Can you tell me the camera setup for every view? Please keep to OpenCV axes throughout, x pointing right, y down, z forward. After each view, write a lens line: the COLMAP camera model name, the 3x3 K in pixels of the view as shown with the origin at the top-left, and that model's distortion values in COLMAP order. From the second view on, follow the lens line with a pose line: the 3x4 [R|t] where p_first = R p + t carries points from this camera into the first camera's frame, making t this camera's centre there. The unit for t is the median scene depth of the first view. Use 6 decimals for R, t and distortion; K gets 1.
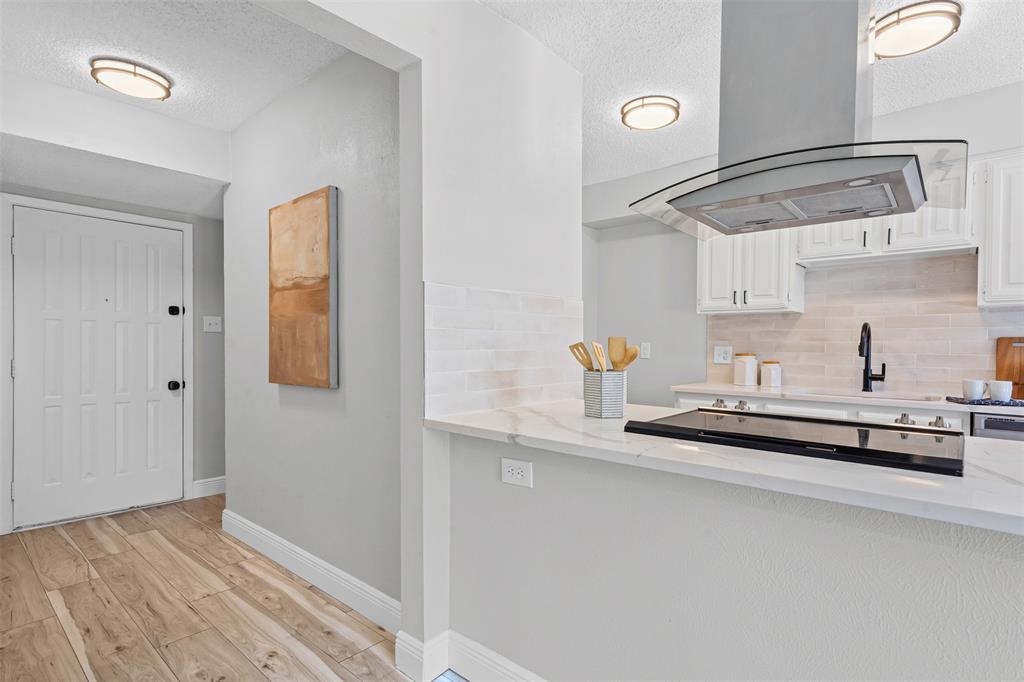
lens RADIAL K [[506.5, 0, 514.8], [0, 506.5, 342.9], [0, 0, 1]] dist [-0.001567, -0.000153]
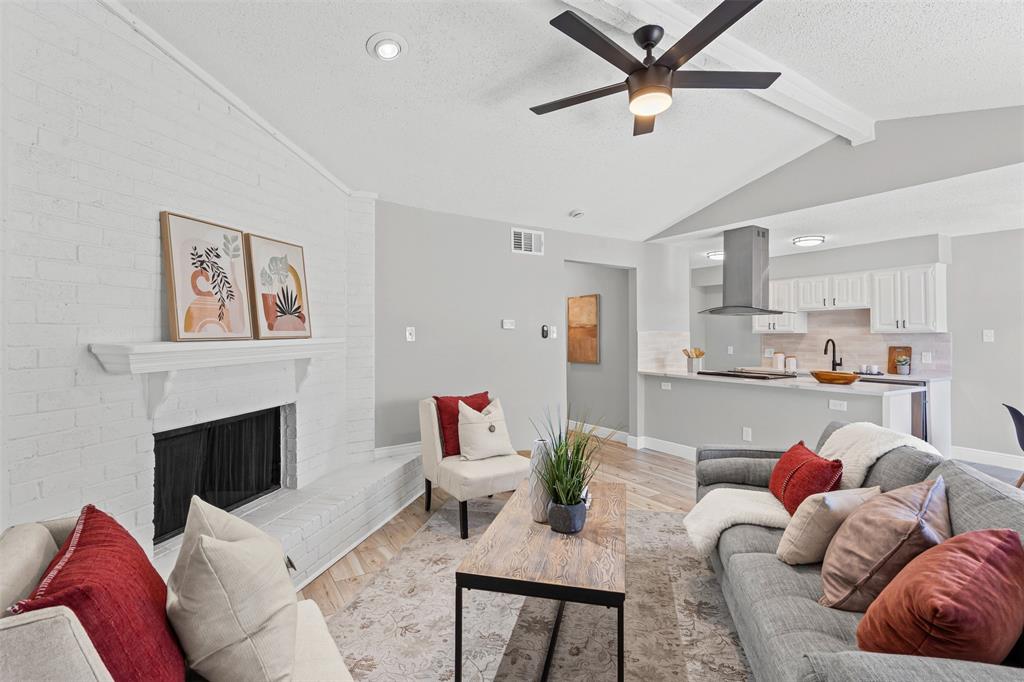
lens RADIAL K [[472.3, 0, 519.6], [0, 472.3, 301.9], [0, 0, 1]] dist [-0.004614, 0.001110]
pose [[0.958893, -0.020956, -0.282994, -0.018692], [-0.001341, 0.996924, -0.078368, -0.046346], [0.283766, 0.075526, 0.955915, -1.630077]]
